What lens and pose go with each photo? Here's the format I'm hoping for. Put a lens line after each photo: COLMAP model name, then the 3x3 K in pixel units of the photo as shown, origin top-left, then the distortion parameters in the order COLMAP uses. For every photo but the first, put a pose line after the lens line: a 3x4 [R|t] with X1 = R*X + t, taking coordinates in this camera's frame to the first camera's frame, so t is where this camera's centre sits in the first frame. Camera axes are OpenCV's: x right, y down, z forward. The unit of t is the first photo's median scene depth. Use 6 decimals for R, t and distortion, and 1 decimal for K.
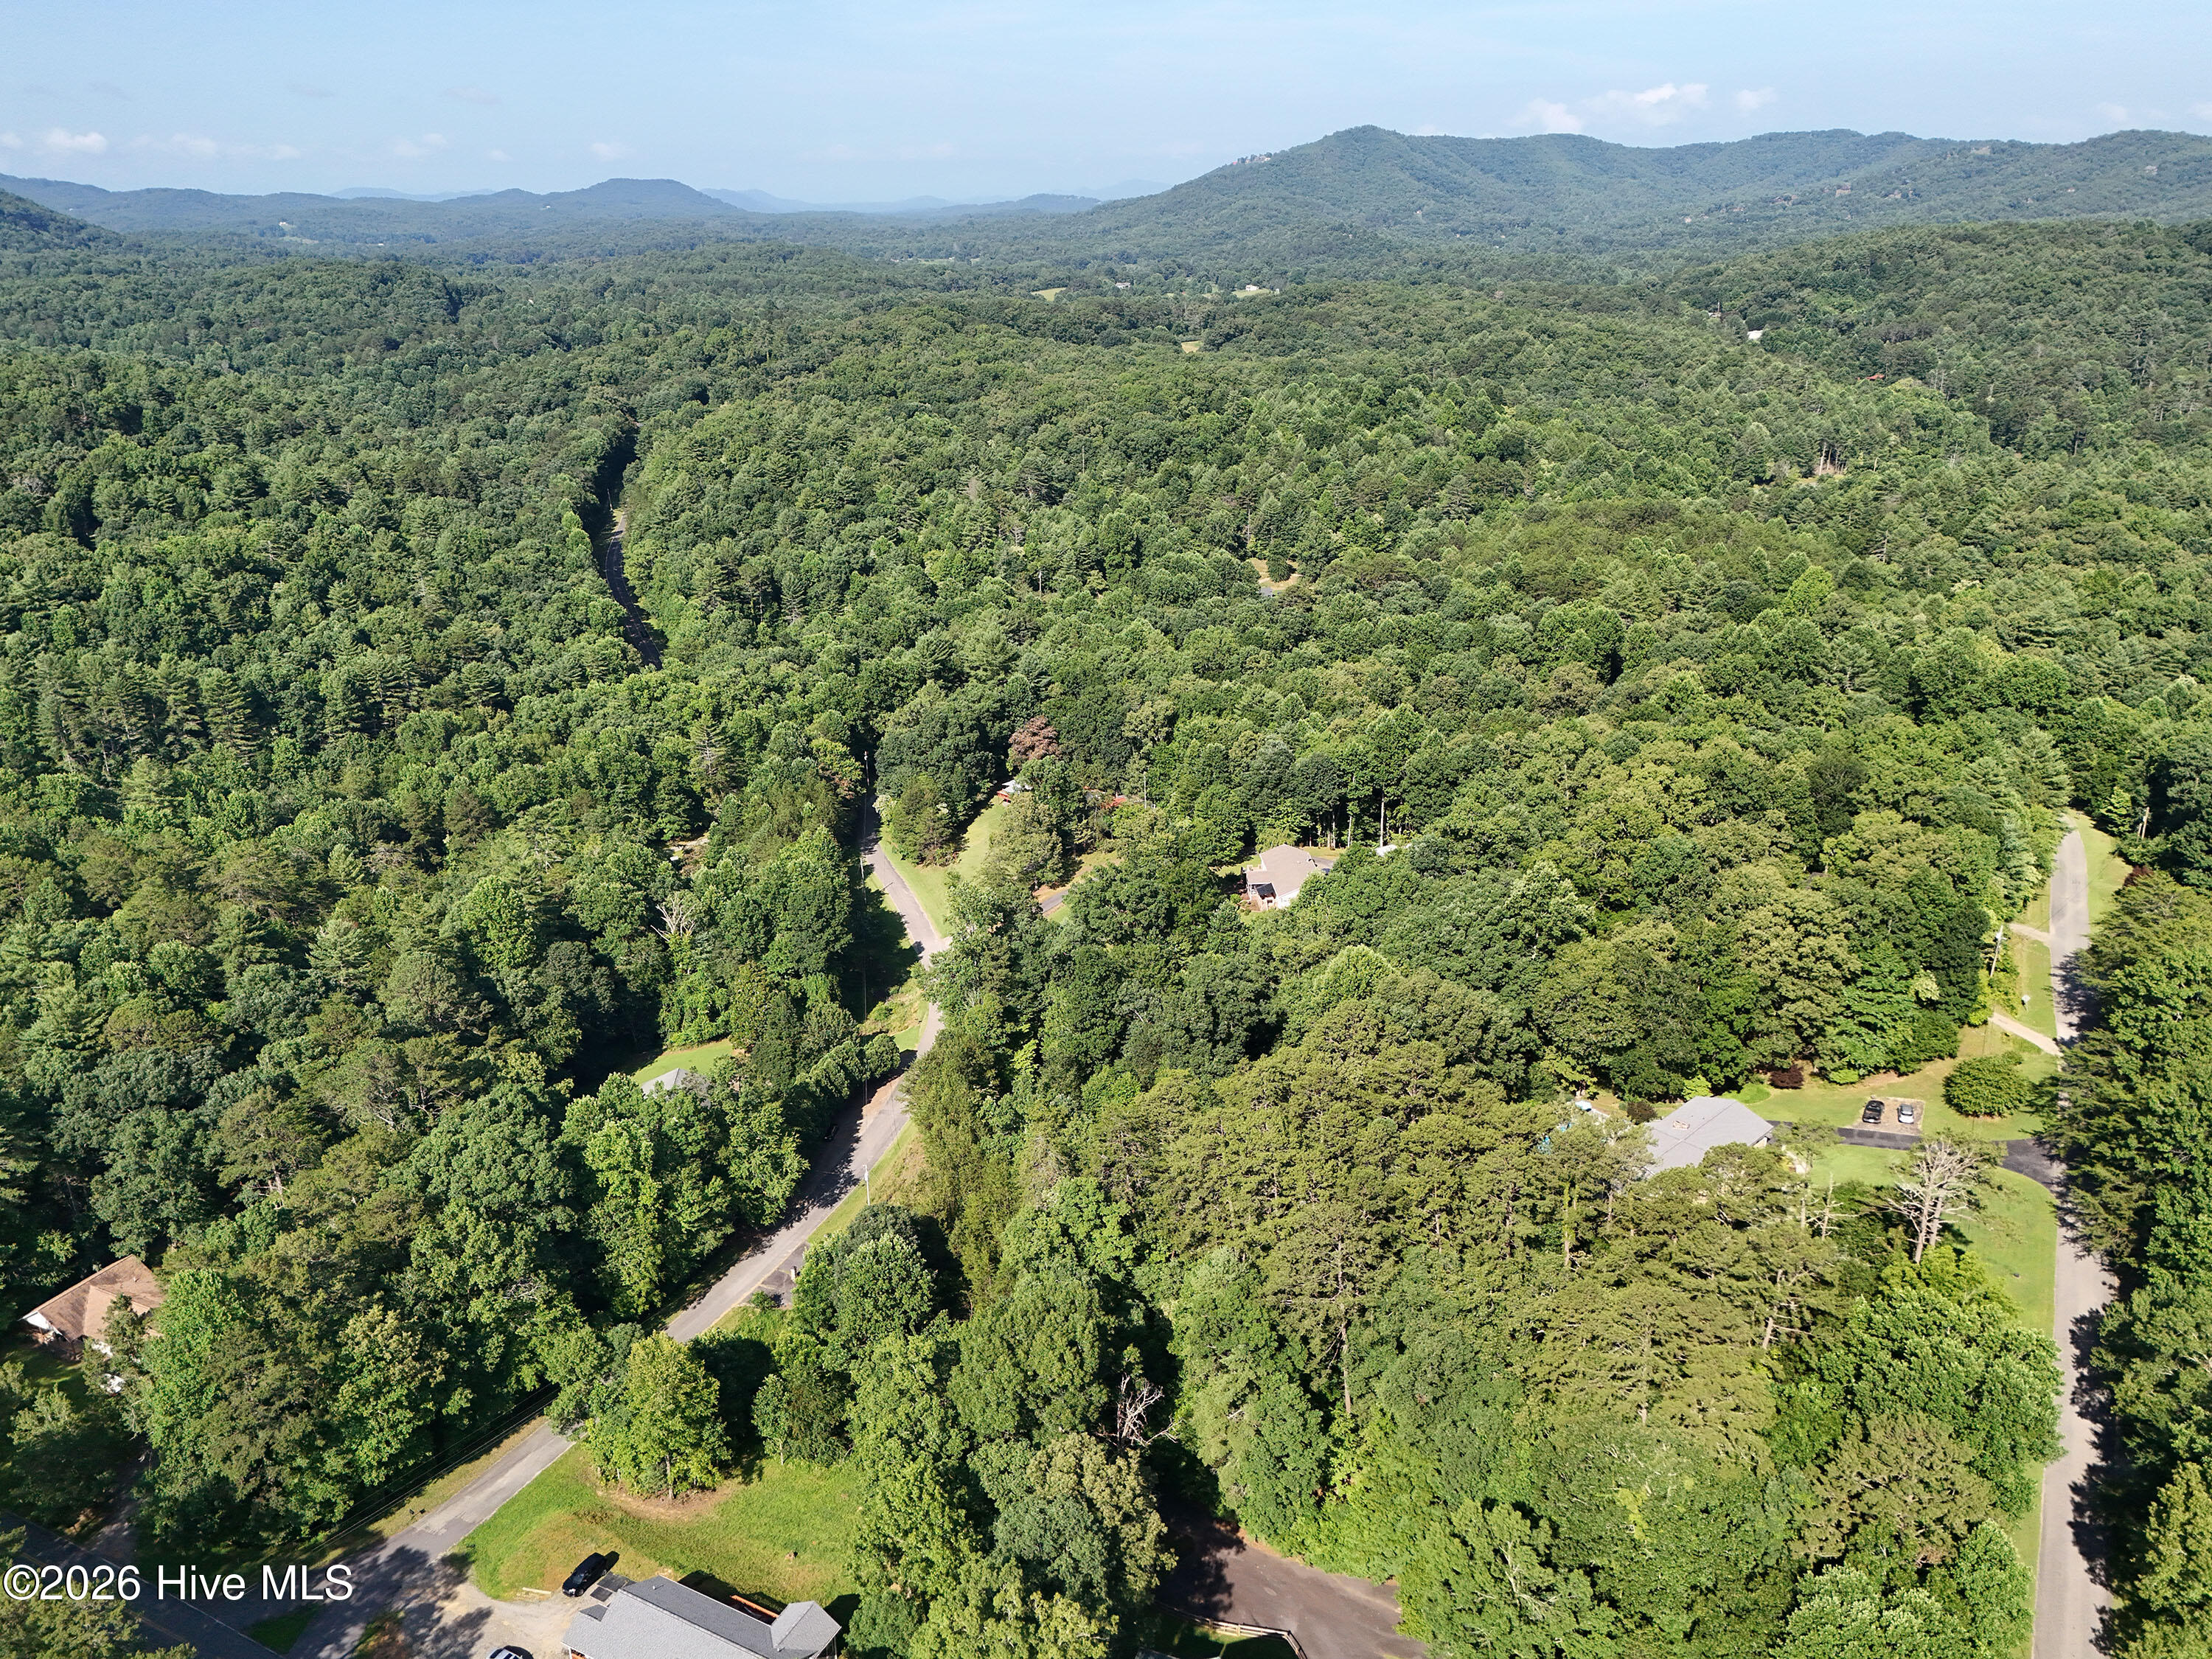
lens RADIAL K [[1726.3, 0, 1106.0], [0, 1726.3, 829.5], [0, 0, 1]] dist [0.086319, -0.089203]
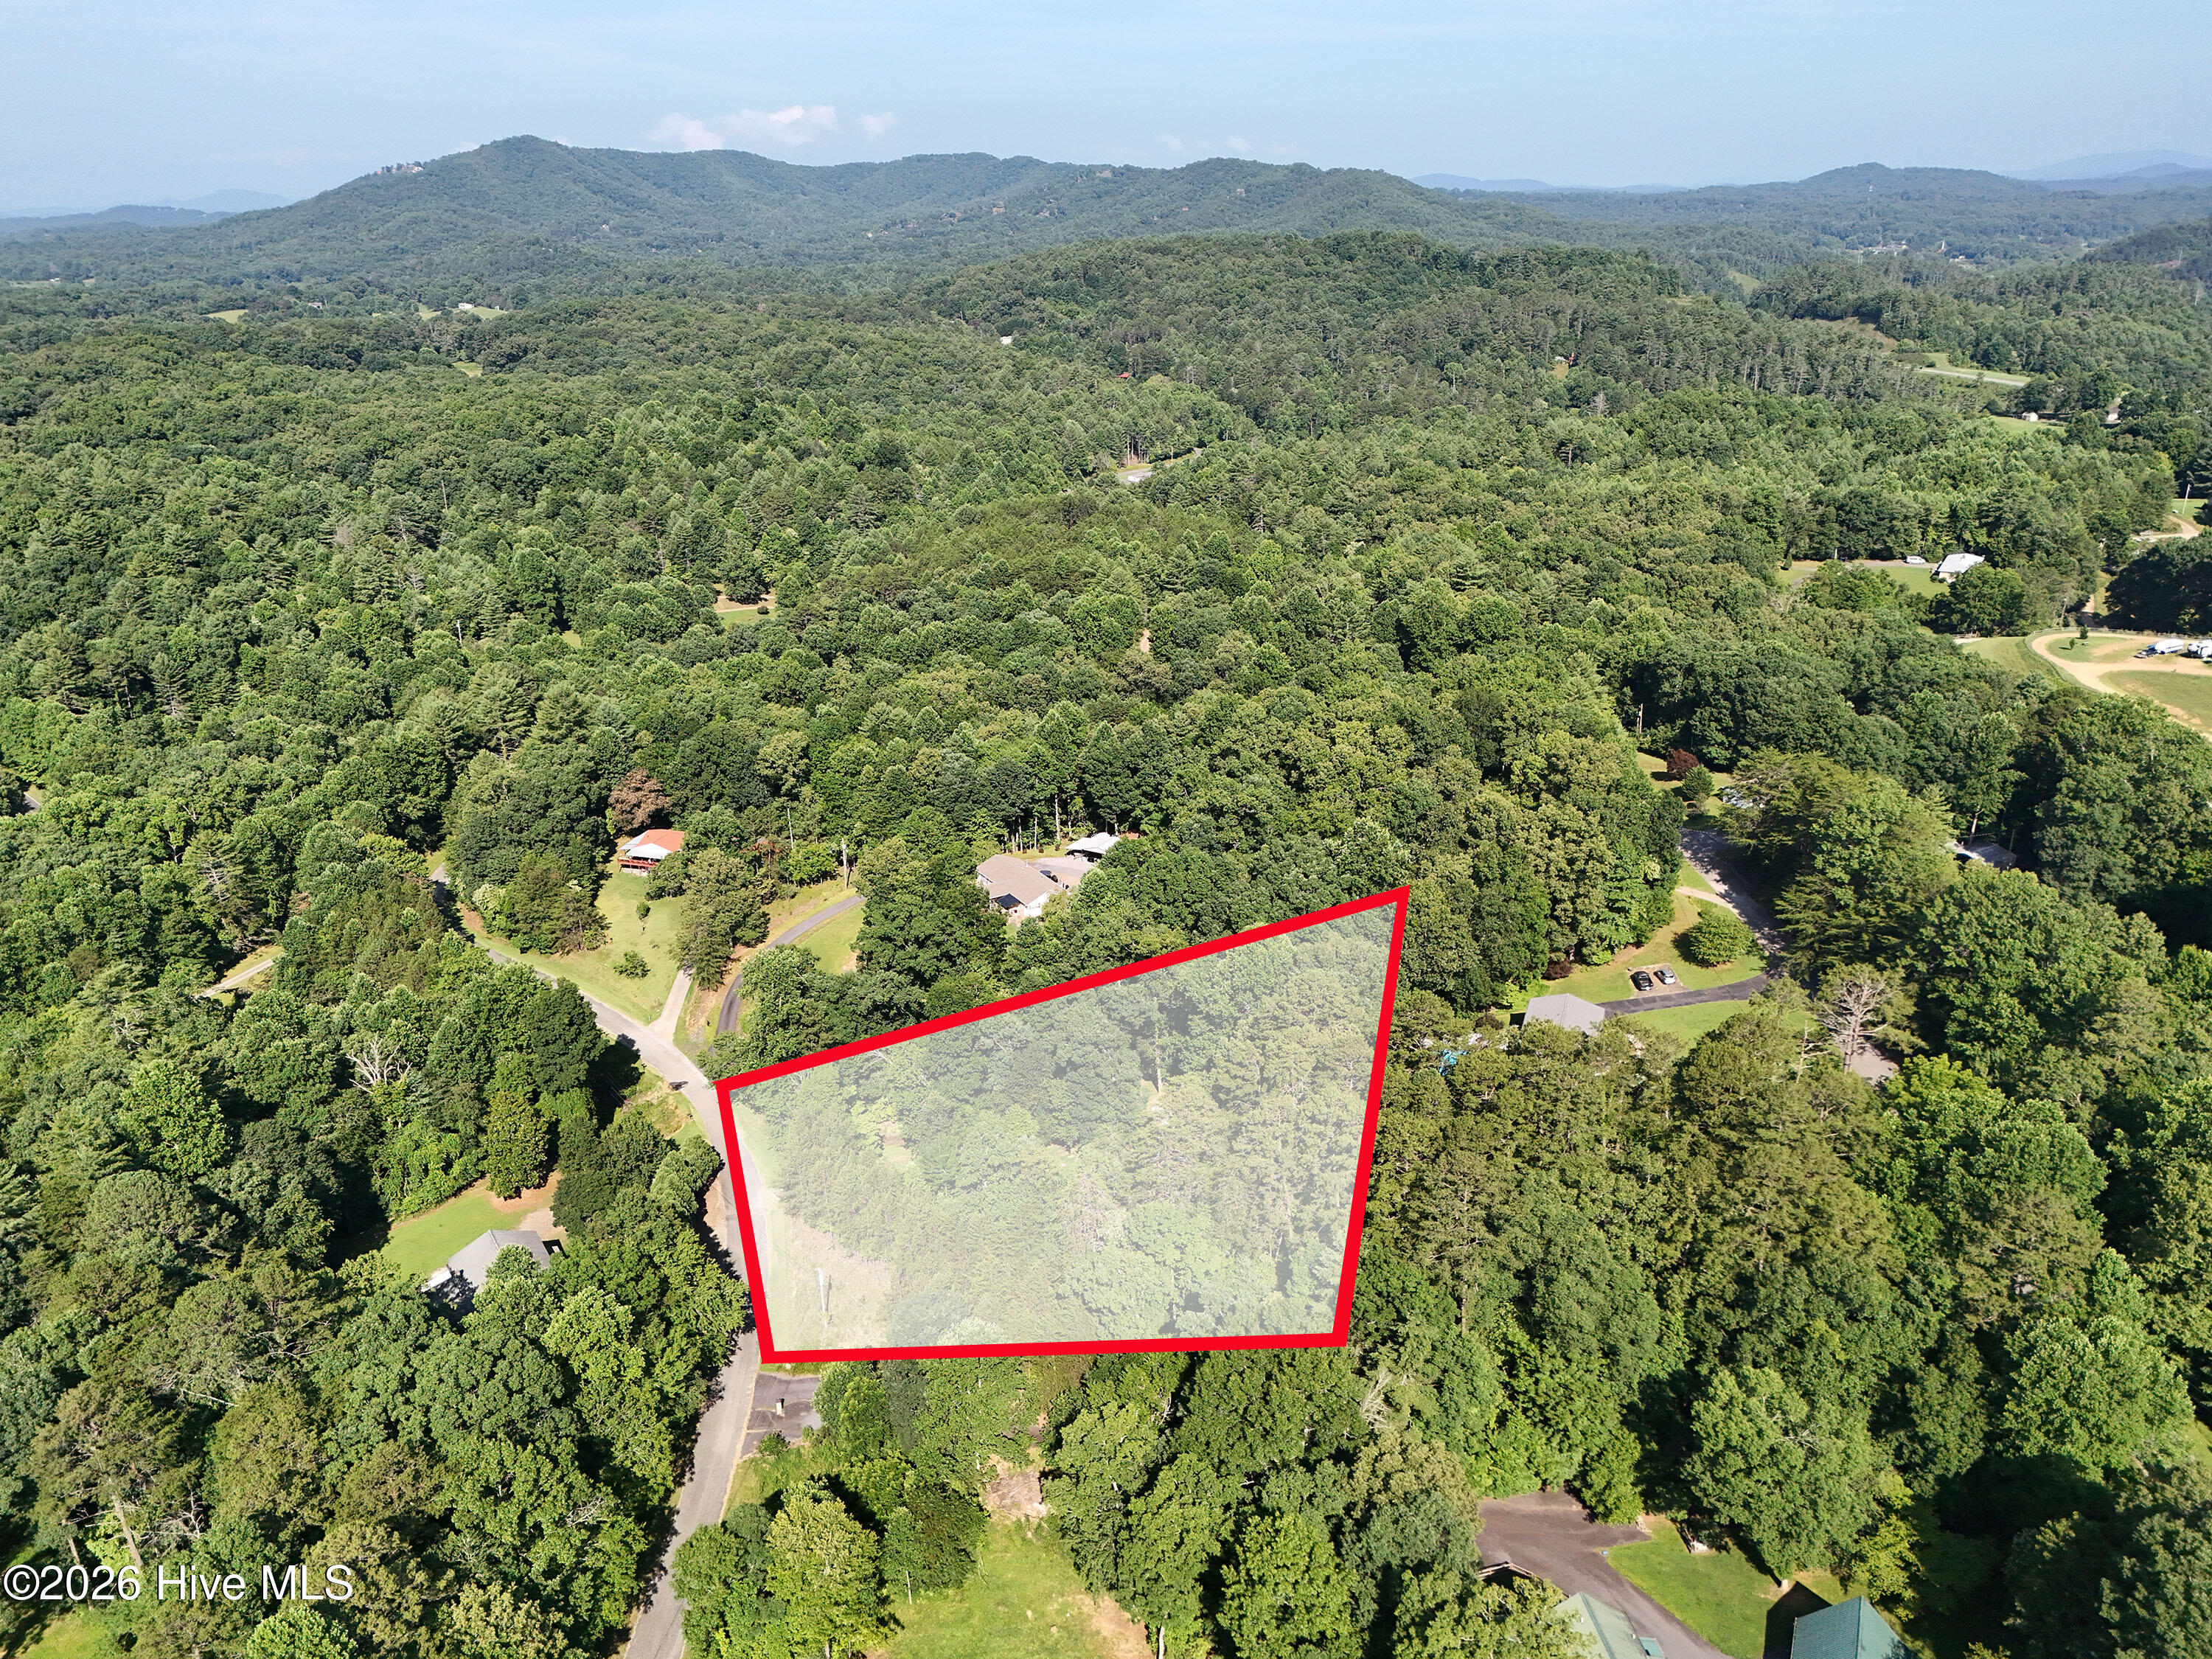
lens RADIAL K [[1720.2, 0, 1106.0], [0, 1720.2, 829.5], [0, 0, 1]] dist [0.079013, -0.085948]
pose [[0.877155, -0.164814, 0.451039, -0.145370], [0.167924, 0.985232, 0.033443, -0.014248], [-0.449890, 0.046406, 0.891877, 0.044872]]
